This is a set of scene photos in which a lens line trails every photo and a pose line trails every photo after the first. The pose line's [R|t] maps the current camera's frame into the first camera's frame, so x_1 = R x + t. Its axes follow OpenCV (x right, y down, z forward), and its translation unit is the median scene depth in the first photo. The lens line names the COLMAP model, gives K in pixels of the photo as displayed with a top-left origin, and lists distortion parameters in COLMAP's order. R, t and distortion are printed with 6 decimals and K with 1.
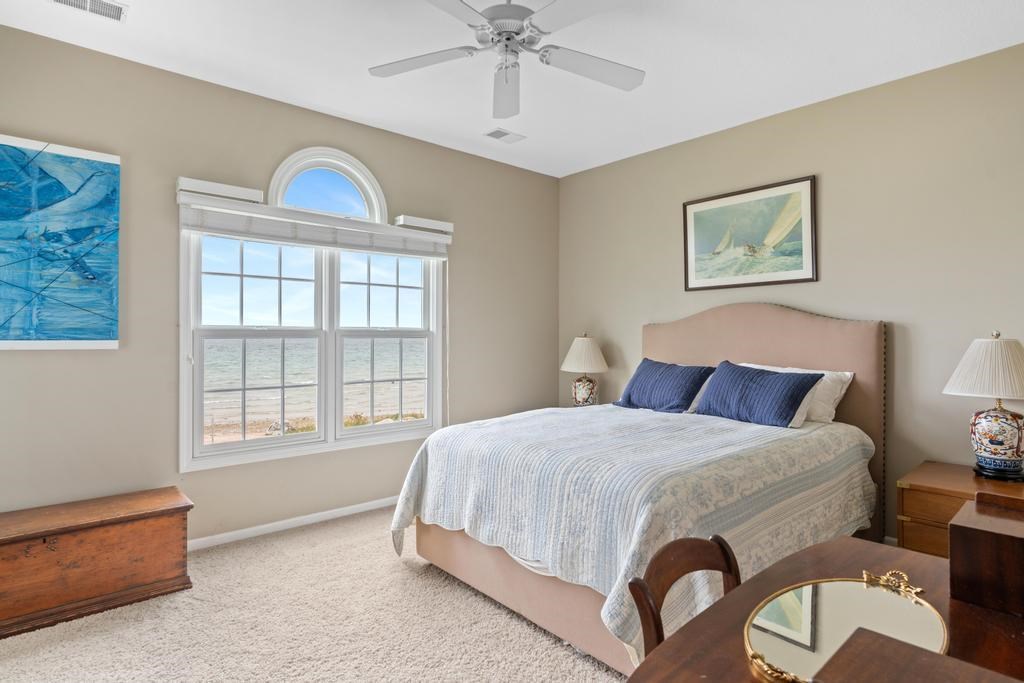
lens RADIAL K [[530.5, 0, 512.0], [0, 530.5, 341.5], [0, 0, 1]] dist [0.002629, 0.000659]
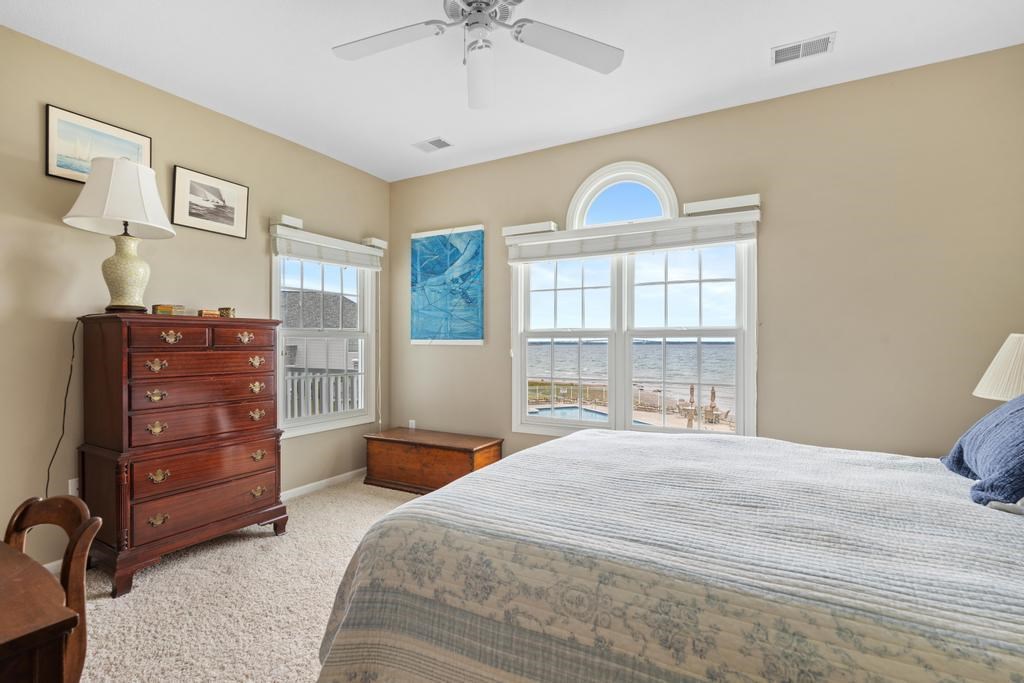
lens RADIAL K [[476.3, 0, 513.6], [0, 476.3, 345.1], [0, 0, 1]] dist [-0.000779, -0.000087]
pose [[0.338520, 0.004582, -0.940948, 0.661101], [-0.010343, 0.999946, 0.001149, 0.011798], [0.940902, 0.009344, 0.338549, 0.628441]]
